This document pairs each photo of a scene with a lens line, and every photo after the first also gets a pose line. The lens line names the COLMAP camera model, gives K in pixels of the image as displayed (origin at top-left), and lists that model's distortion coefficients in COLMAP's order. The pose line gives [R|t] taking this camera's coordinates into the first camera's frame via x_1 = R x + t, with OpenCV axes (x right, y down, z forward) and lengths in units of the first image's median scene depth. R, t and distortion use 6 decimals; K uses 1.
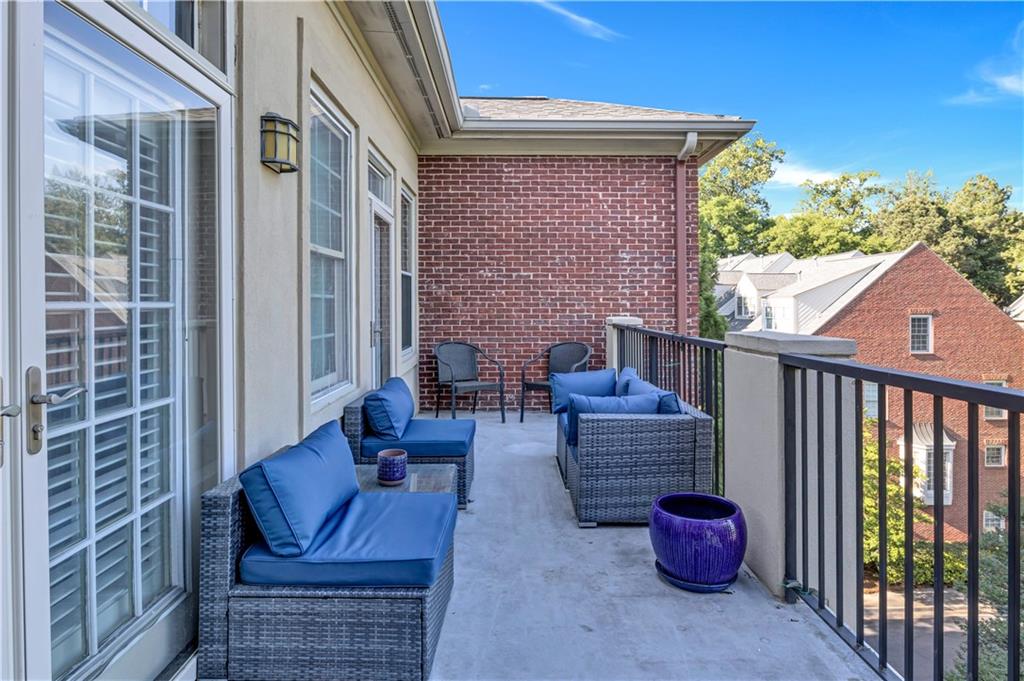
lens RADIAL K [[550.4, 0, 515.1], [0, 550.4, 301.8], [0, 0, 1]] dist [-0.008083, -0.000416]
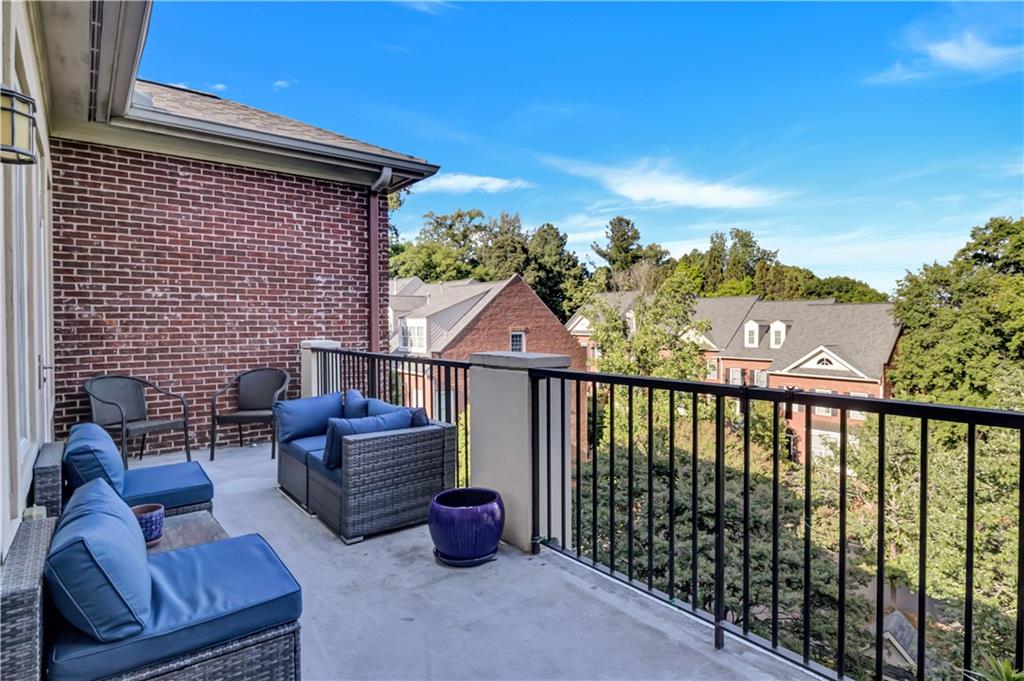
lens RADIAL K [[550.8, 0, 518.2], [0, 550.8, 329.2], [0, 0, 1]] dist [-0.002438, -0.000426]
pose [[0.790428, -0.010571, 0.612464, -0.129327], [0.001587, 0.999883, 0.015210, -0.007275], [-0.612553, -0.011051, 0.790352, -0.010746]]
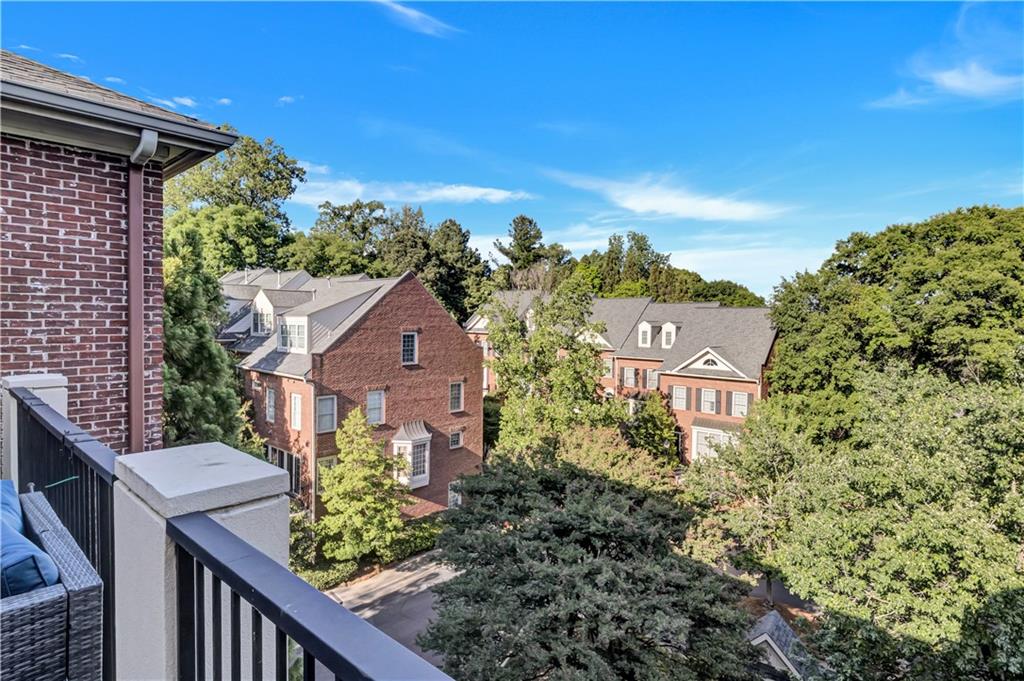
lens RADIAL K [[542.6, 0, 511.8], [0, 542.6, 321.8], [0, 0, 1]] dist [-0.002326, -0.000256]
pose [[0.683938, 0.002747, 0.729535, 0.110341], [-0.015151, 0.999831, 0.010440, -0.054452], [-0.729382, -0.018193, 0.683864, 0.106102]]
